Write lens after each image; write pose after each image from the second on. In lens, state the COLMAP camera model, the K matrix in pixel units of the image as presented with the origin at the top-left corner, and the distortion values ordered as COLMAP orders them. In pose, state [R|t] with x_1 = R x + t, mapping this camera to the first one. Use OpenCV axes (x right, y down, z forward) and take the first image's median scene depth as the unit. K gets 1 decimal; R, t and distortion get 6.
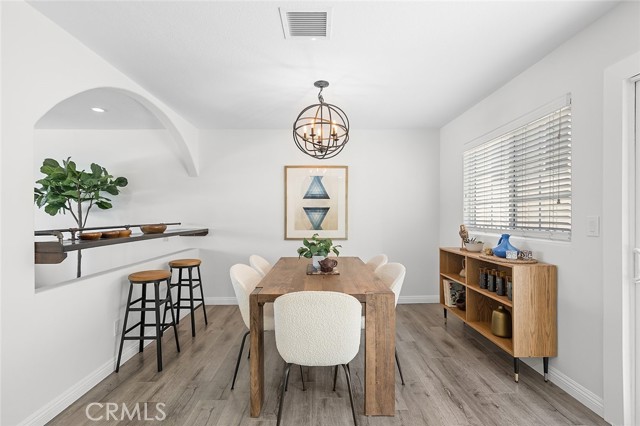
lens RADIAL K [[307.6, 0, 321.4], [0, 307.6, 216.9], [0, 0, 1]] dist [0.003815, -0.000979]
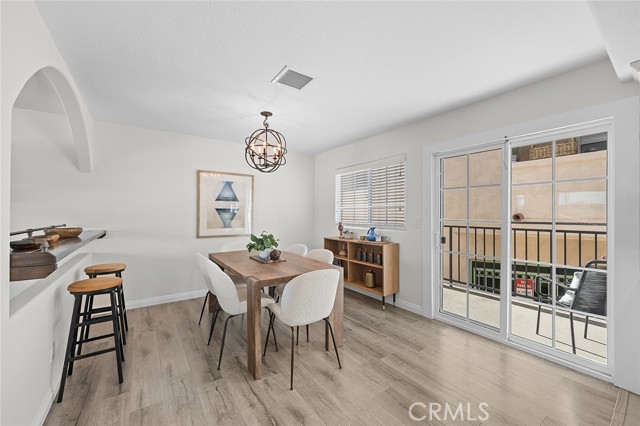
lens RADIAL K [[263.9, 0, 319.4], [0, 263.9, 211.5], [0, 0, 1]] dist [0.002243, -0.000352]
pose [[0.809717, 0.006628, 0.586783, -0.478997], [-0.002127, 0.999963, -0.008359, -0.018416], [-0.586817, 0.005520, 0.809701, -0.016192]]
